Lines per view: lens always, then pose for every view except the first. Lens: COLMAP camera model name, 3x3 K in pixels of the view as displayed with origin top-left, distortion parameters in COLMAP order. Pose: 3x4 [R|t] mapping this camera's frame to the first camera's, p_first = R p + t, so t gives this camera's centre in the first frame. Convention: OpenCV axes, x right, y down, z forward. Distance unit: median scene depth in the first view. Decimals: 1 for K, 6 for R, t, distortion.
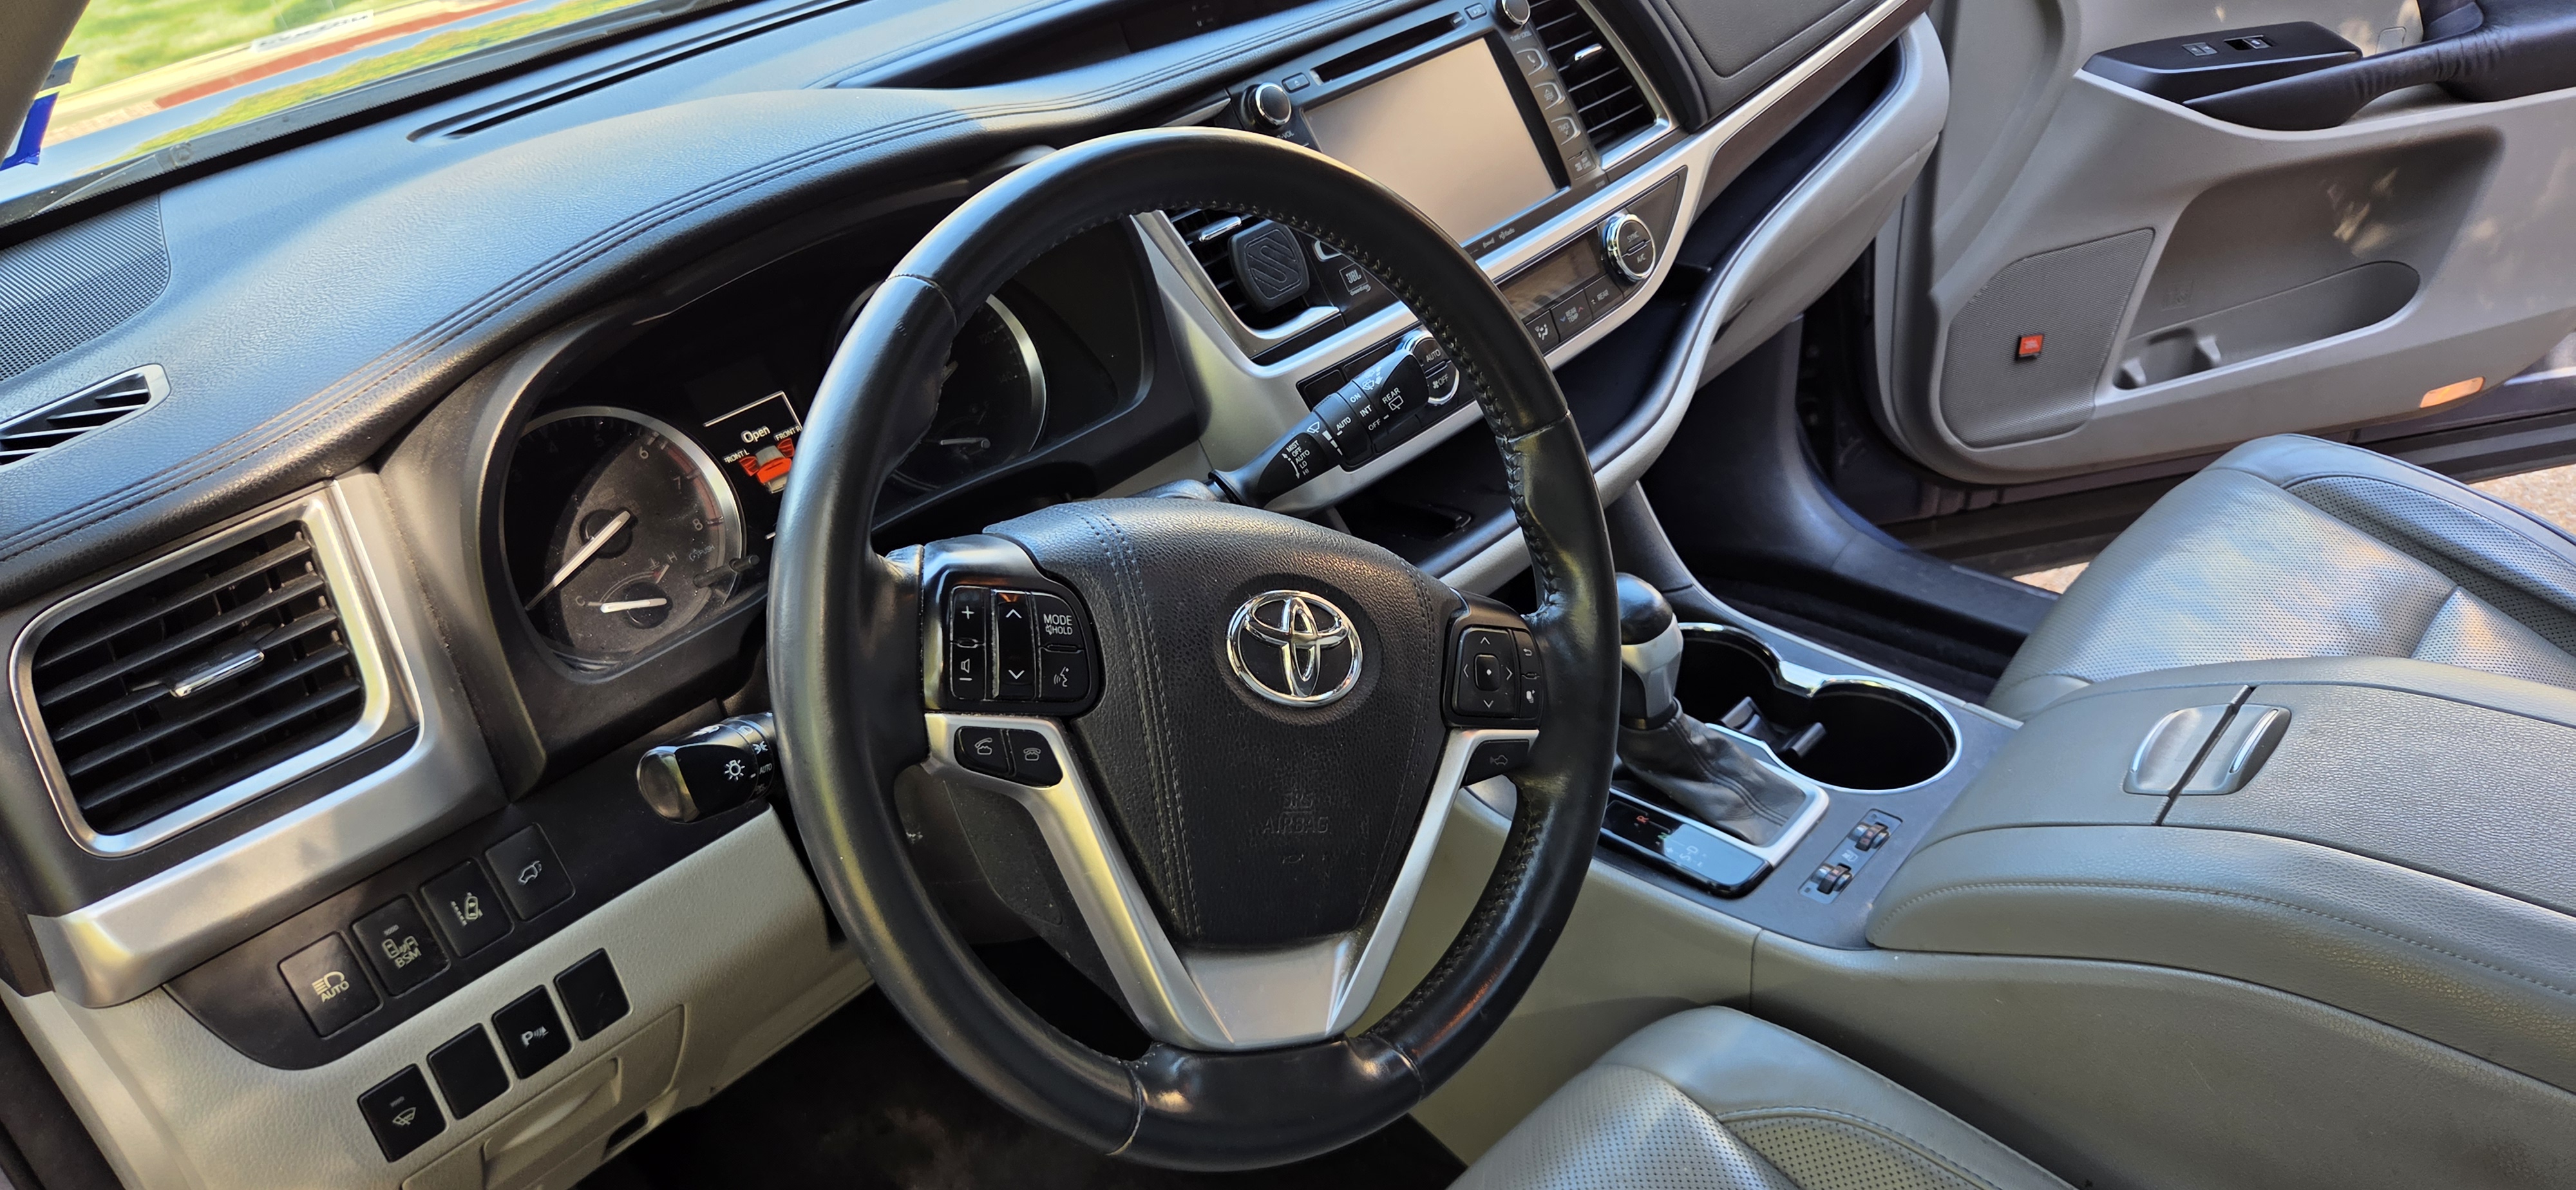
lens RADIAL K [[1758.3, 0, 1225.2], [0, 1758.3, 591.2], [0, 0, 1]] dist [0.043941, -0.039888]
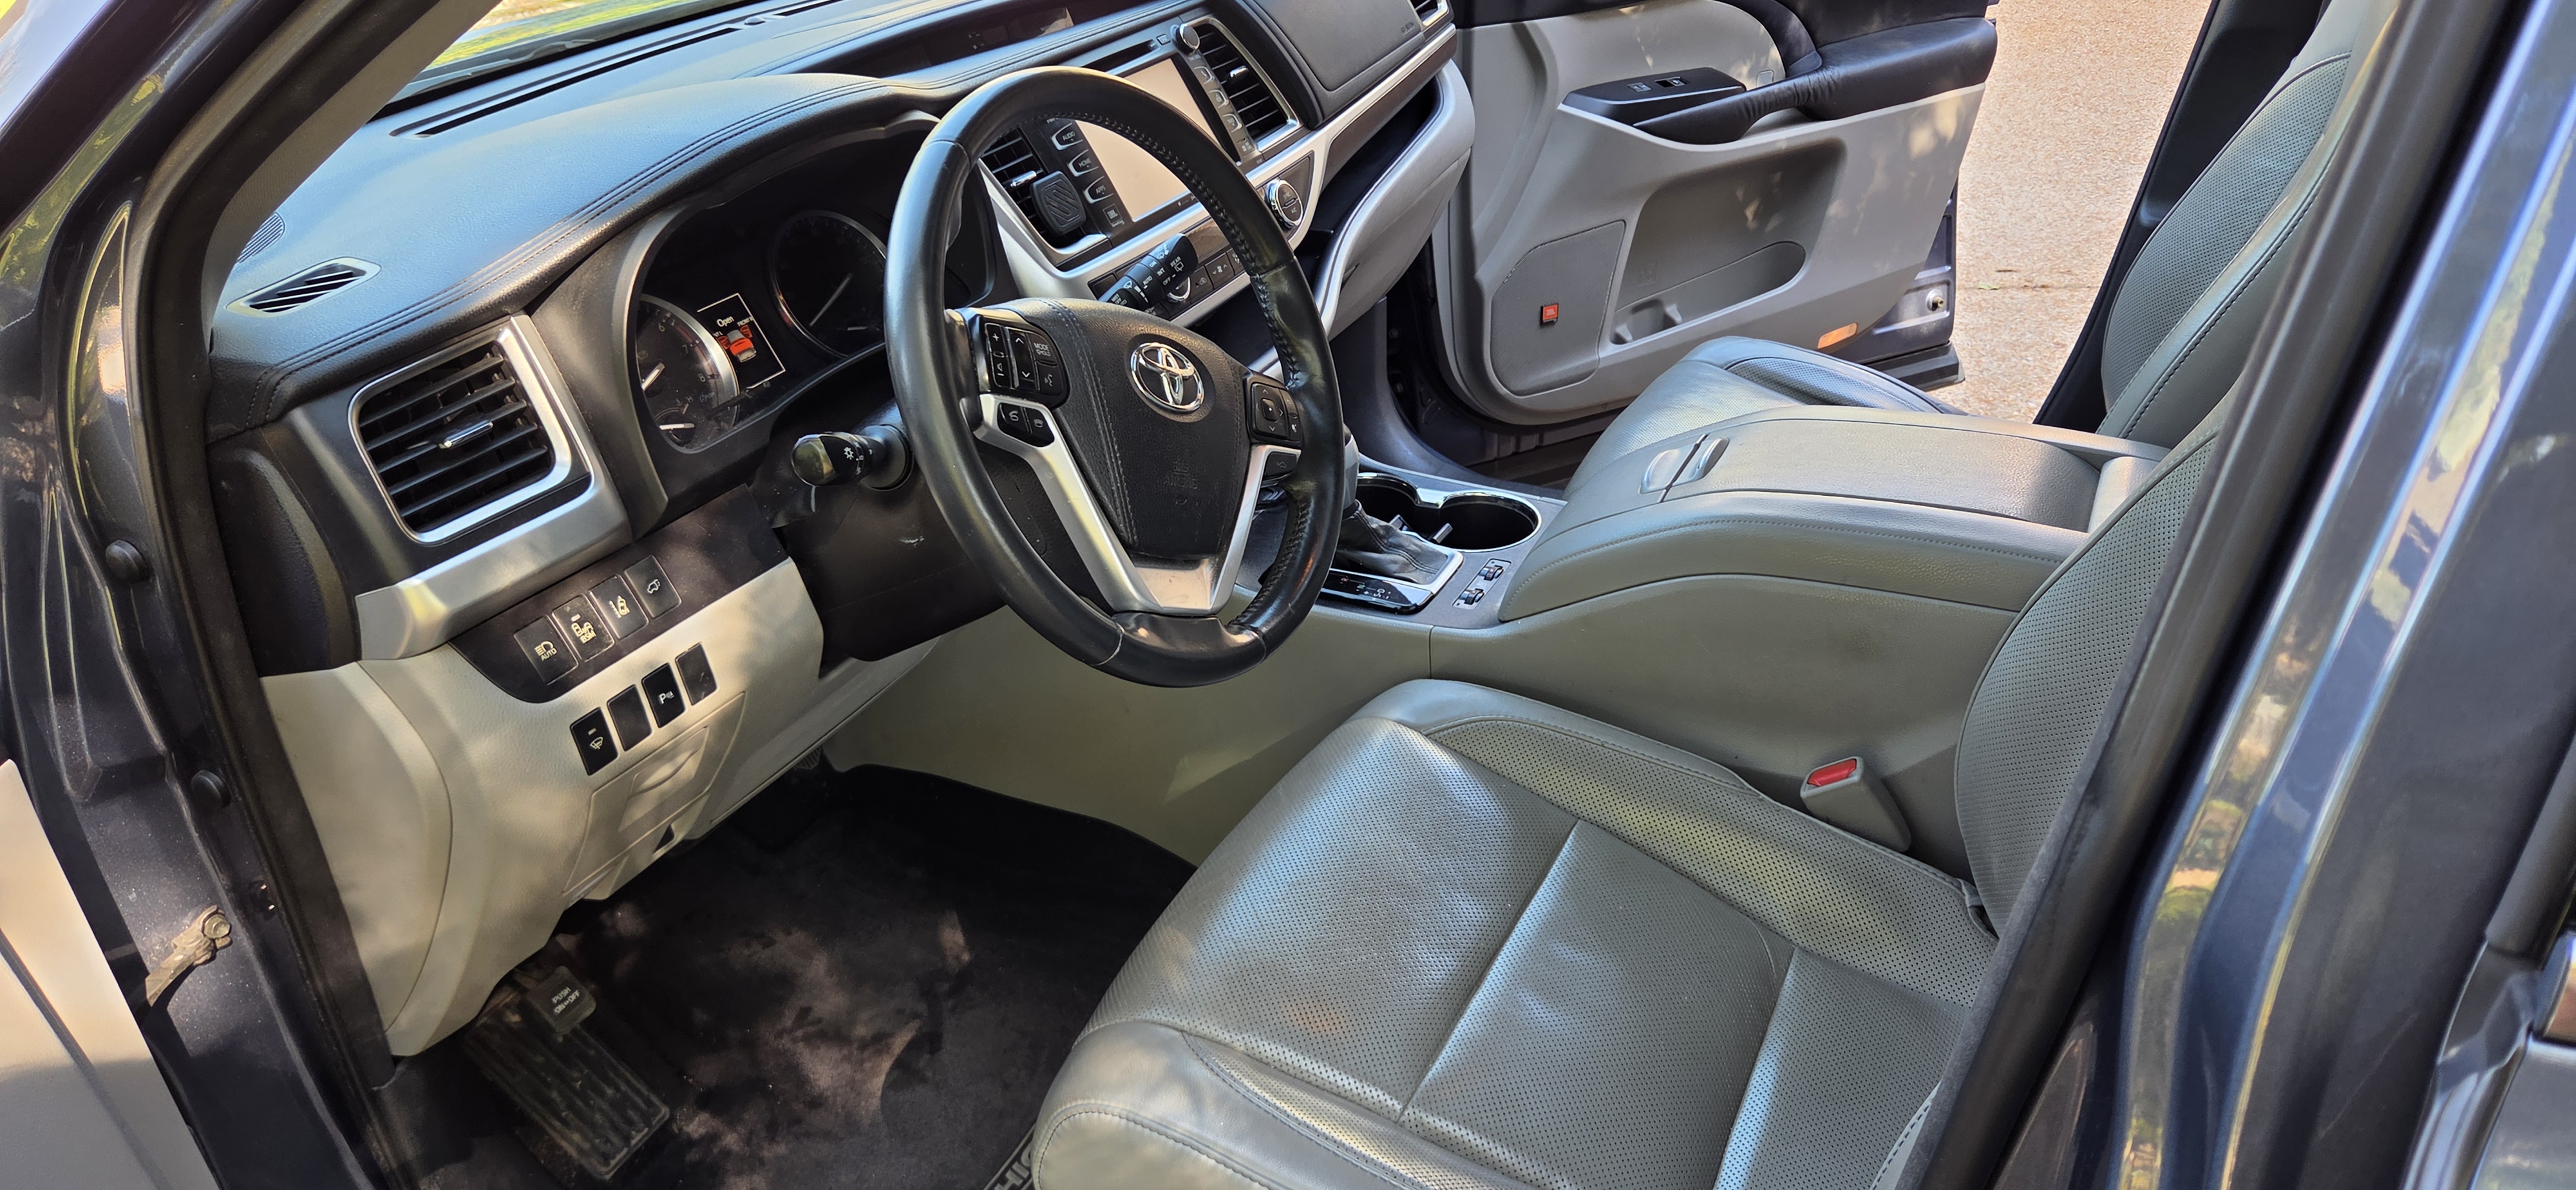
lens RADIAL K [[1758.3, 0, 1225.2], [0, 1758.3, 591.2], [0, 0, 1]] dist [0.043941, -0.039888]
pose [[0.967756, -0.087950, 0.236035, -0.197197], [0.103172, 0.993255, -0.052912, 0.203633], [-0.229790, 0.075558, 0.970303, -0.370650]]
